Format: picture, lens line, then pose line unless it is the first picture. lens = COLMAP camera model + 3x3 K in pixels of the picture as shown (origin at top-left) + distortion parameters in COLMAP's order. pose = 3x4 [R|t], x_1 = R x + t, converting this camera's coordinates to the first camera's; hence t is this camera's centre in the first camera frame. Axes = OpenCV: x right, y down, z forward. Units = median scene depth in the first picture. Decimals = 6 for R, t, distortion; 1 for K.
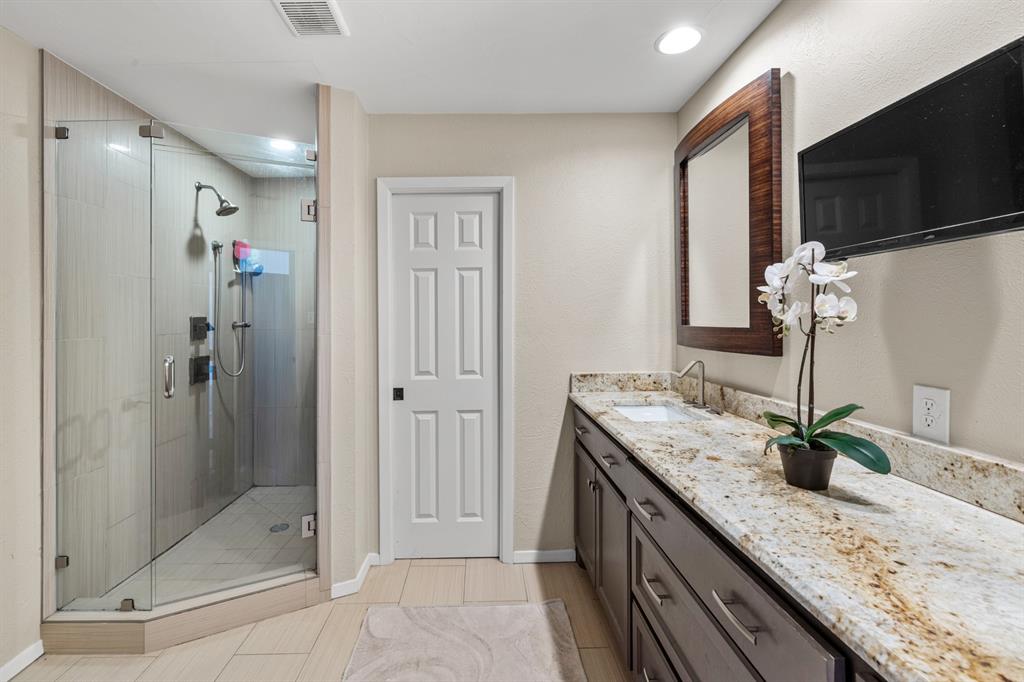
lens RADIAL K [[435.7, 0, 485.5], [0, 435.7, 319.0], [0, 0, 1]] dist [0.009642, -0.000306]
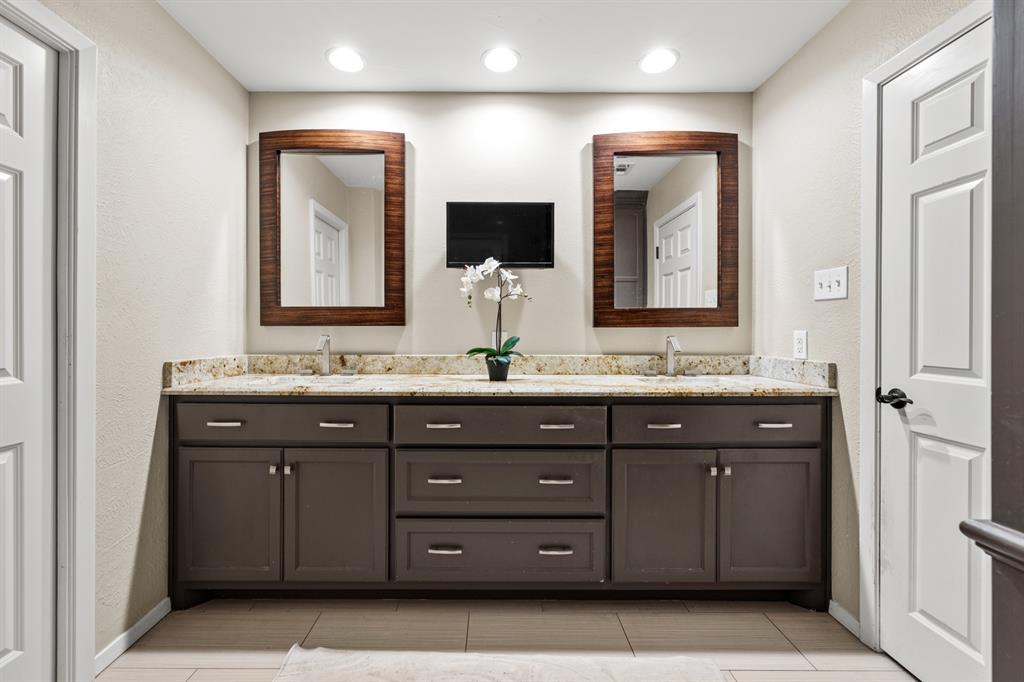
lens RADIAL K [[435.7, 0, 511.1], [0, 435.7, 337.2], [0, 0, 1]] dist [0.009642, -0.000306]
pose [[0.000442, -0.000811, 1.000000, -0.552509], [-0.002890, 0.999995, 0.000813, 0.080610], [-0.999996, -0.002891, 0.000439, 0.416505]]
